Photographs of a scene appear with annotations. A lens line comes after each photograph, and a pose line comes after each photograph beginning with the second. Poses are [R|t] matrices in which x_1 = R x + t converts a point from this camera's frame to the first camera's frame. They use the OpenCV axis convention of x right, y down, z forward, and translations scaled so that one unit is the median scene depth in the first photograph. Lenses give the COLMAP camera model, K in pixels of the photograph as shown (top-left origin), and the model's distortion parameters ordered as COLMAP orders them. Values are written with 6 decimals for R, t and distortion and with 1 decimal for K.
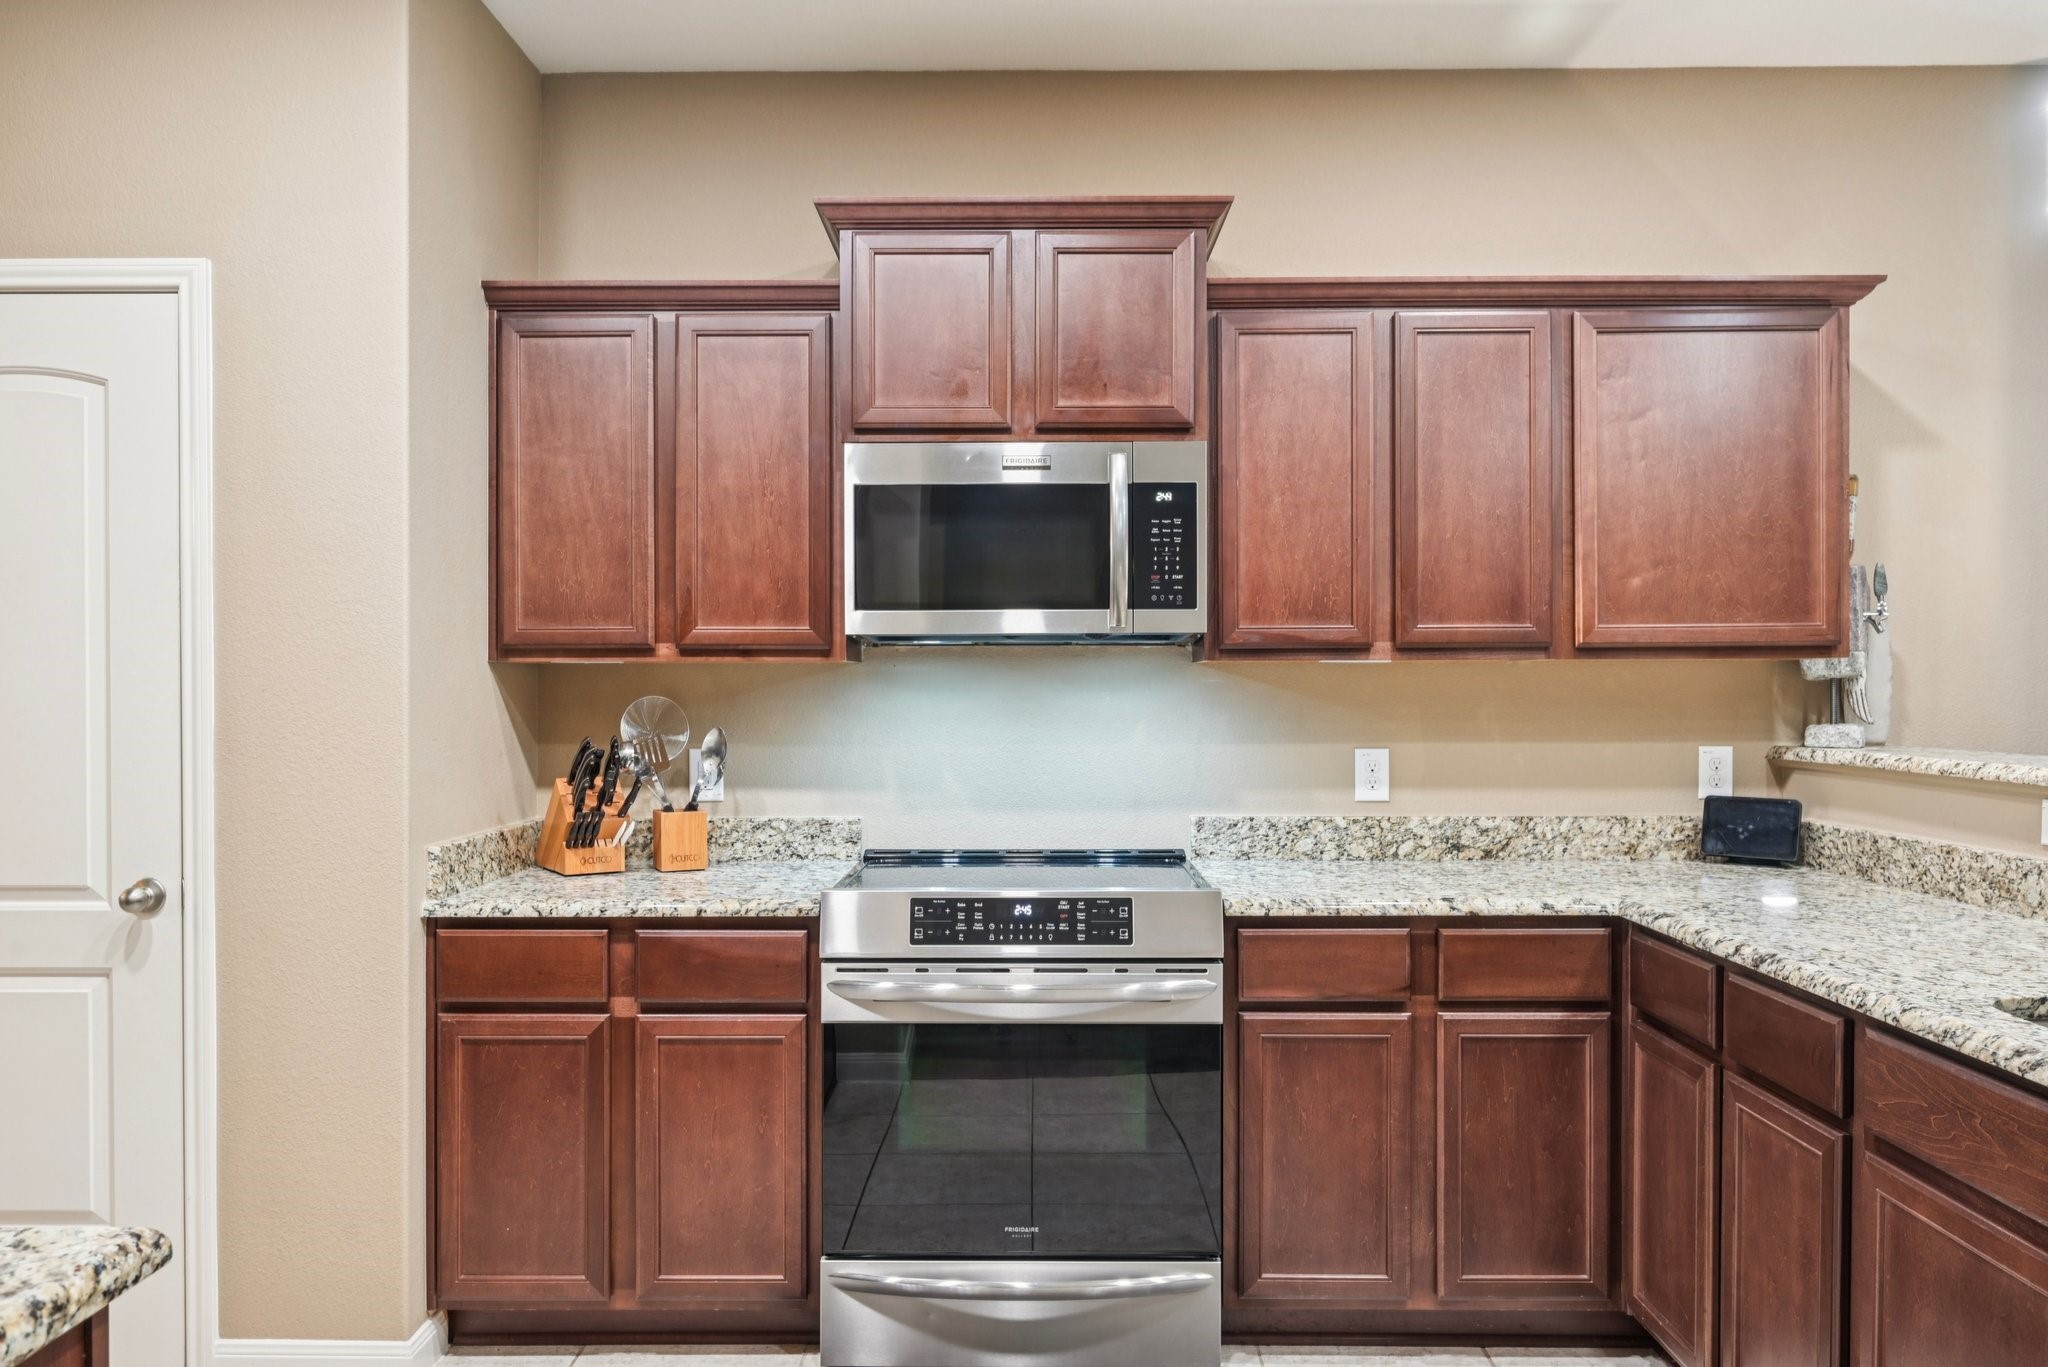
lens RADIAL K [[1443.4, 0, 1025.3], [0, 1443.4, 697.8], [0, 0, 1]] dist [-0.004136, 0.000450]
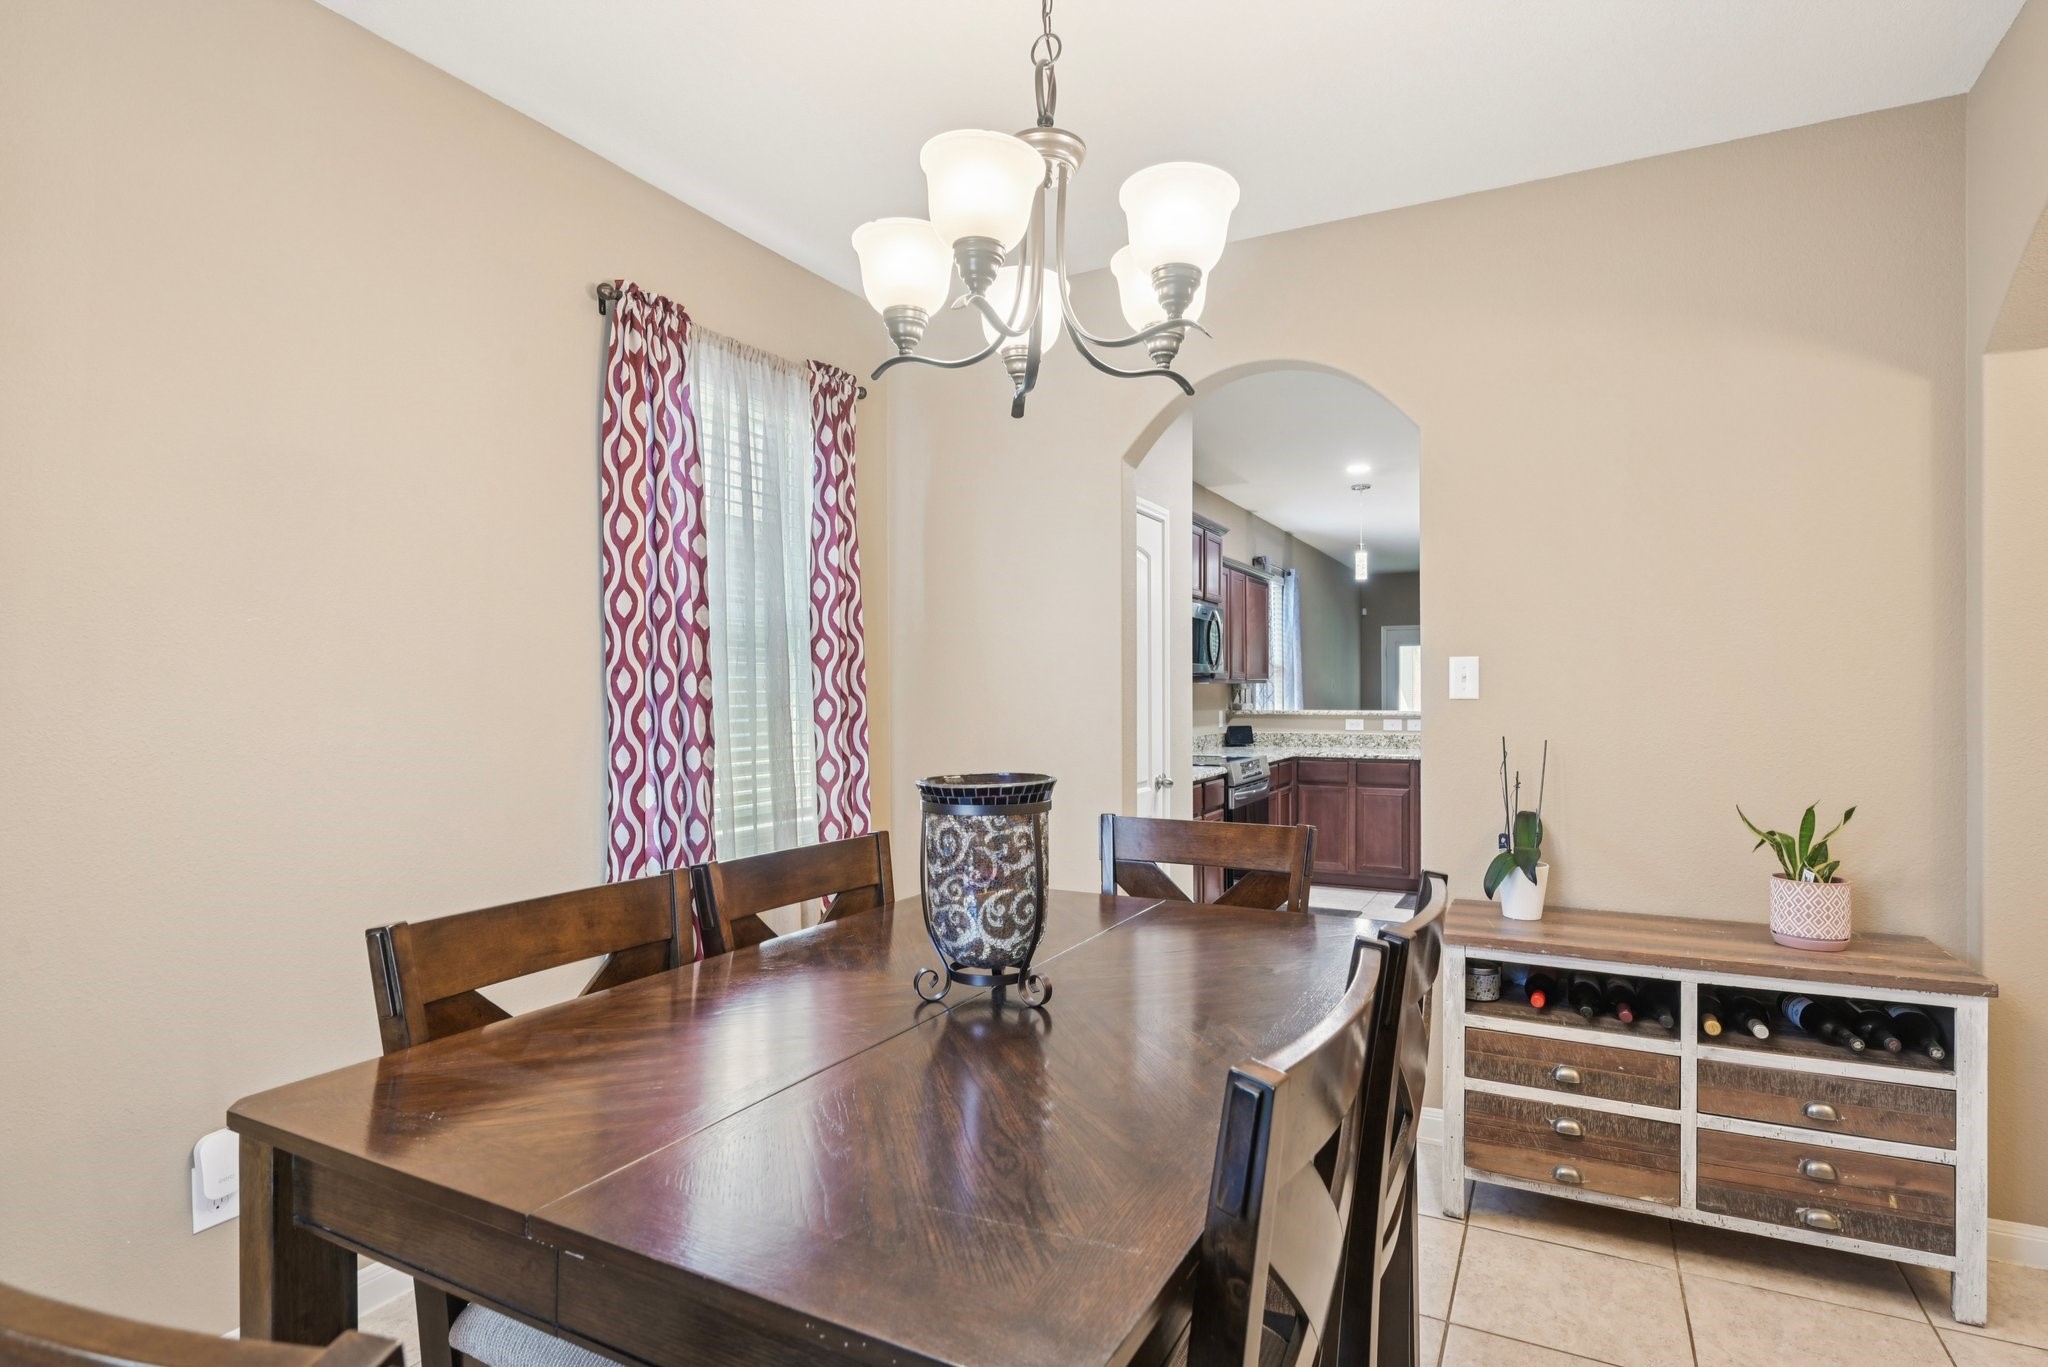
lens RADIAL K [[1046.8, 0, 1024.0], [0, 1046.8, 683.5], [0, 0, 1]] dist [-0.005002, 0.000032]
pose [[0.458666, 0.005966, 0.888589, -1.945969], [0.011133, 0.999860, -0.012460, -0.003279], [-0.888539, 0.015607, 0.458535, 0.367761]]
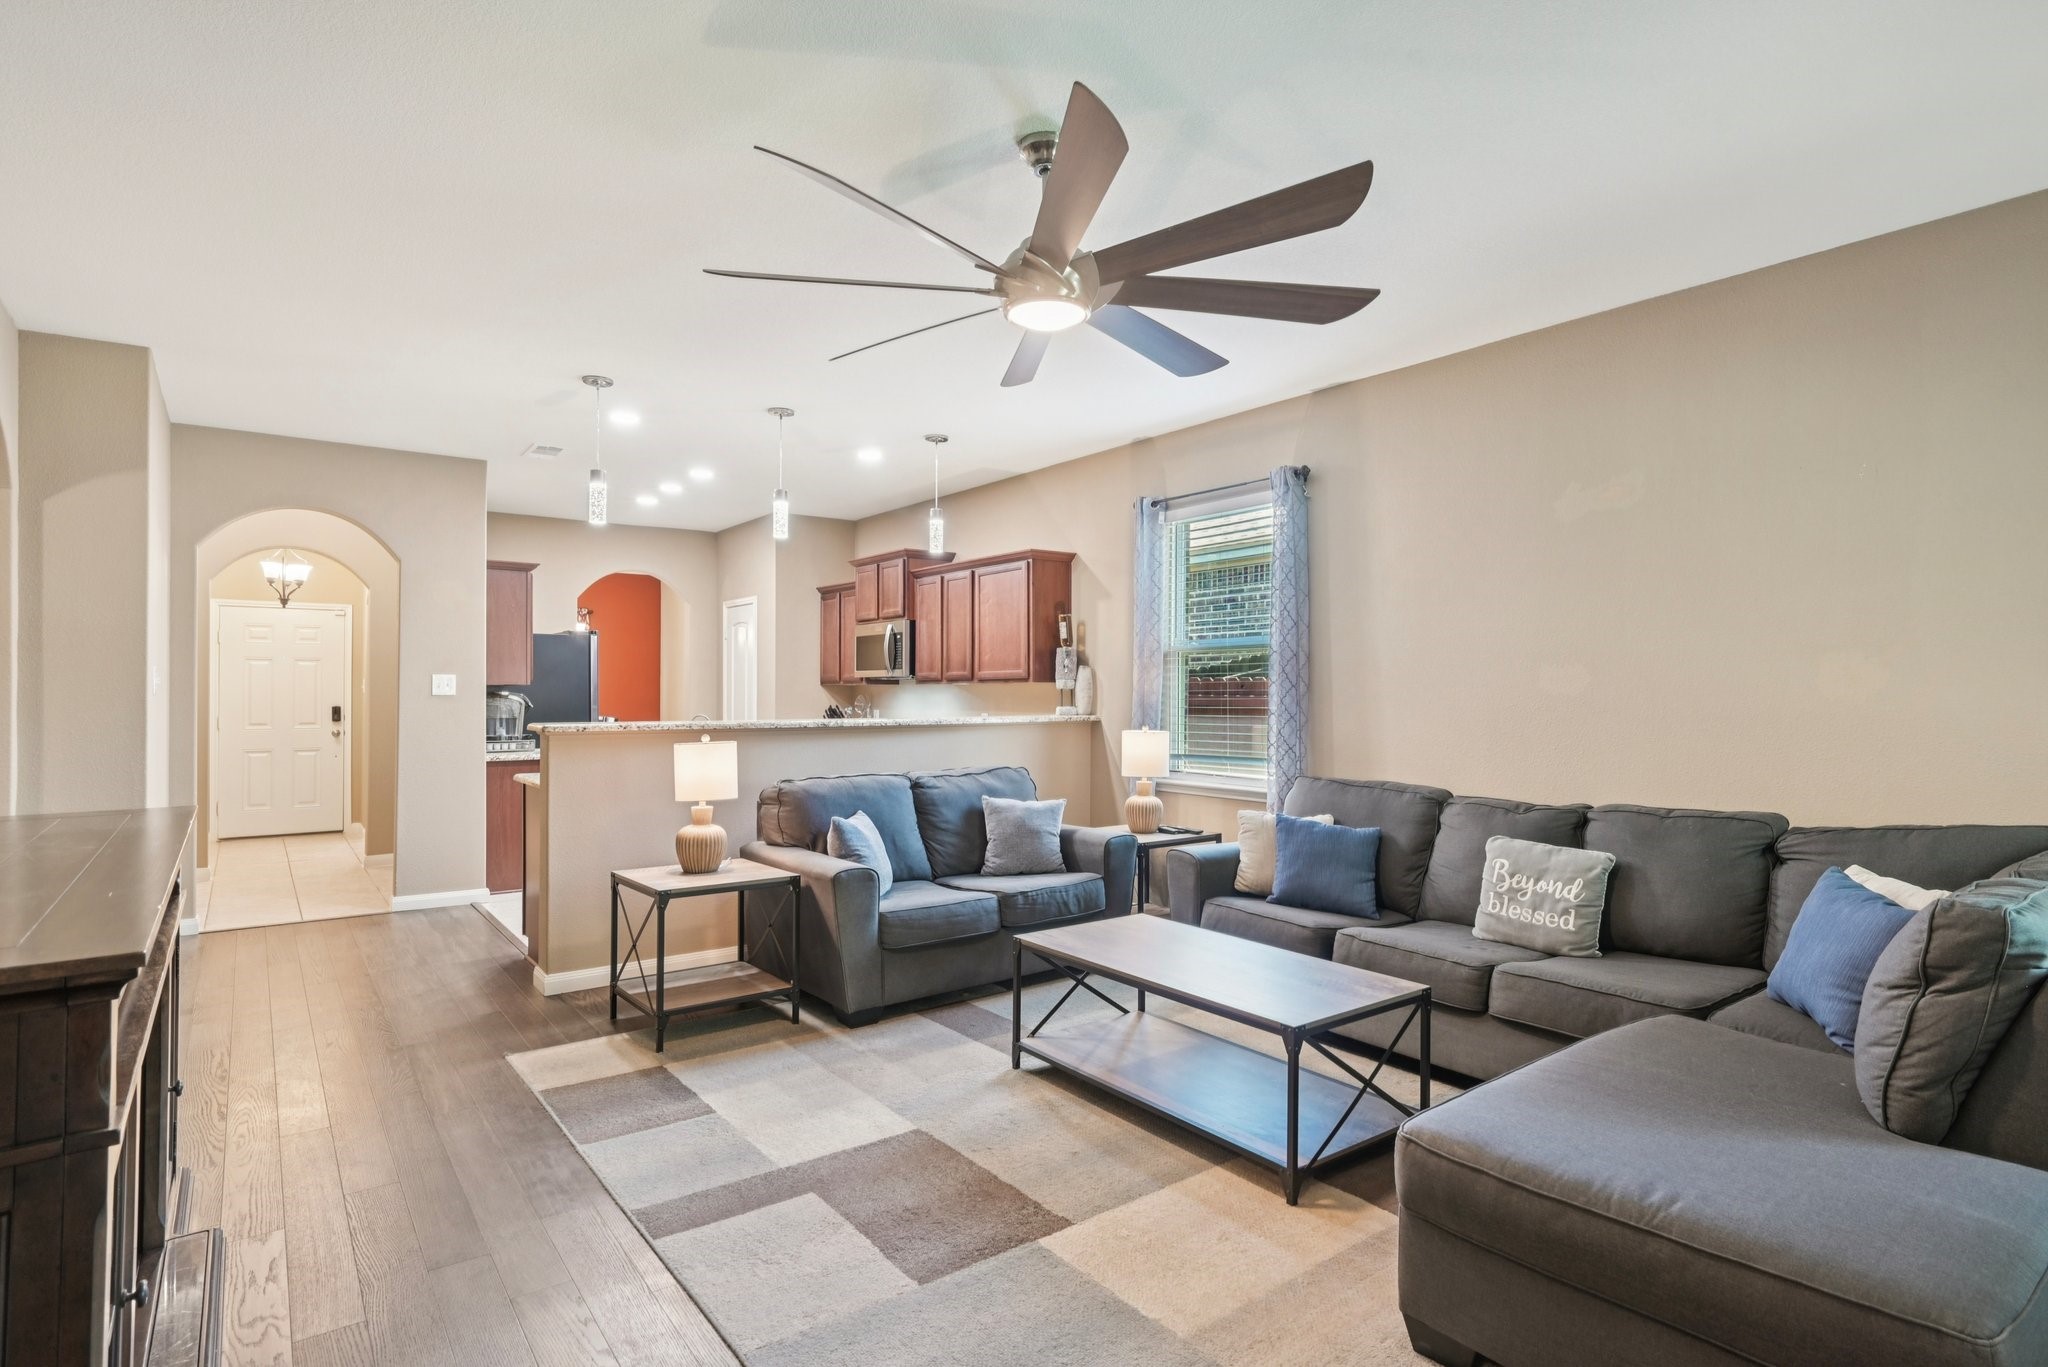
lens RADIAL K [[1046.8, 0, 1024.0], [0, 1046.8, 683.5], [0, 0, 1]] dist [-0.005002, 0.000032]
pose [[0.603292, -0.004956, -0.797505, 2.207524], [-0.010024, 0.999855, -0.013796, 0.003047], [0.797457, 0.016318, 0.603155, -0.251632]]
